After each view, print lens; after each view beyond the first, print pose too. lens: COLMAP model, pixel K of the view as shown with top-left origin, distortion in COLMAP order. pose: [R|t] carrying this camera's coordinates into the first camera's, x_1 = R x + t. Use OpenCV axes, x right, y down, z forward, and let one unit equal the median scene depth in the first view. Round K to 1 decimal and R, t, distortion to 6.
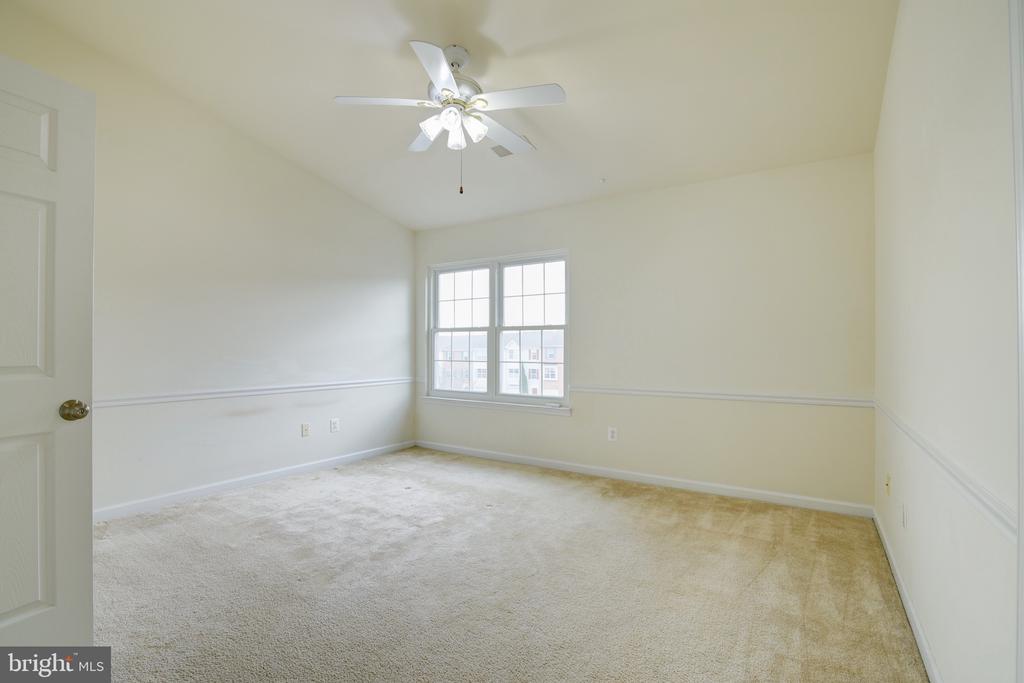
lens RADIAL K [[485.7, 0, 501.1], [0, 485.7, 342.2], [0, 0, 1]] dist [-0.023684, 0.001137]
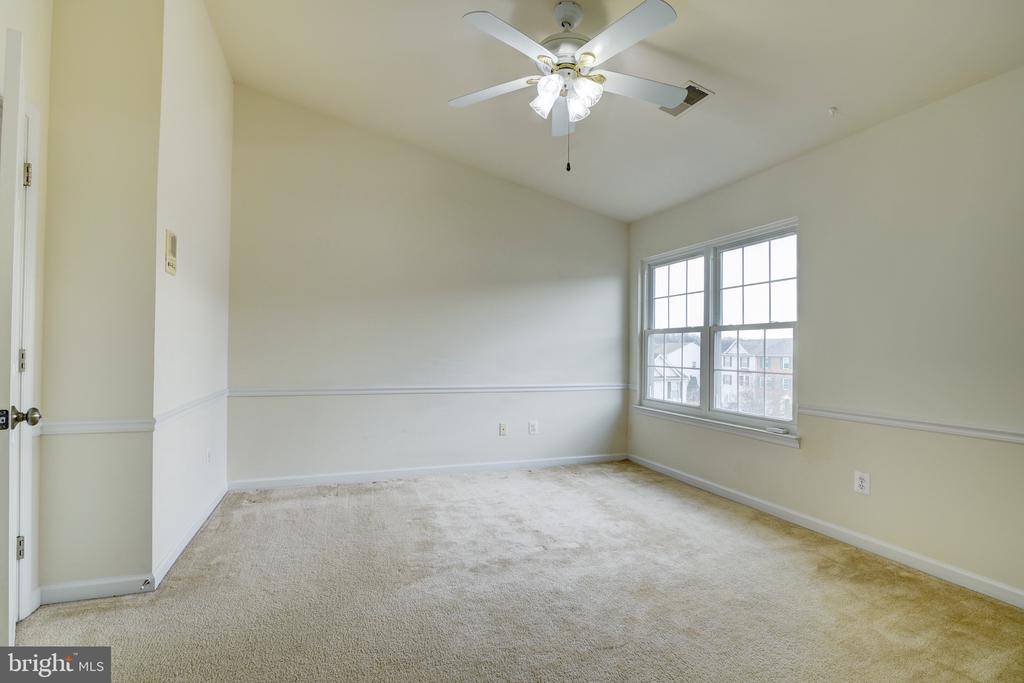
lens RADIAL K [[485.7, 0, 501.1], [0, 485.7, 342.2], [0, 0, 1]] dist [-0.023684, 0.001137]
pose [[0.799077, -0.001207, -0.601227, 0.219570], [-0.003861, 0.999967, -0.007139, 0.001913], [0.601216, 0.008025, 0.799046, 0.161047]]
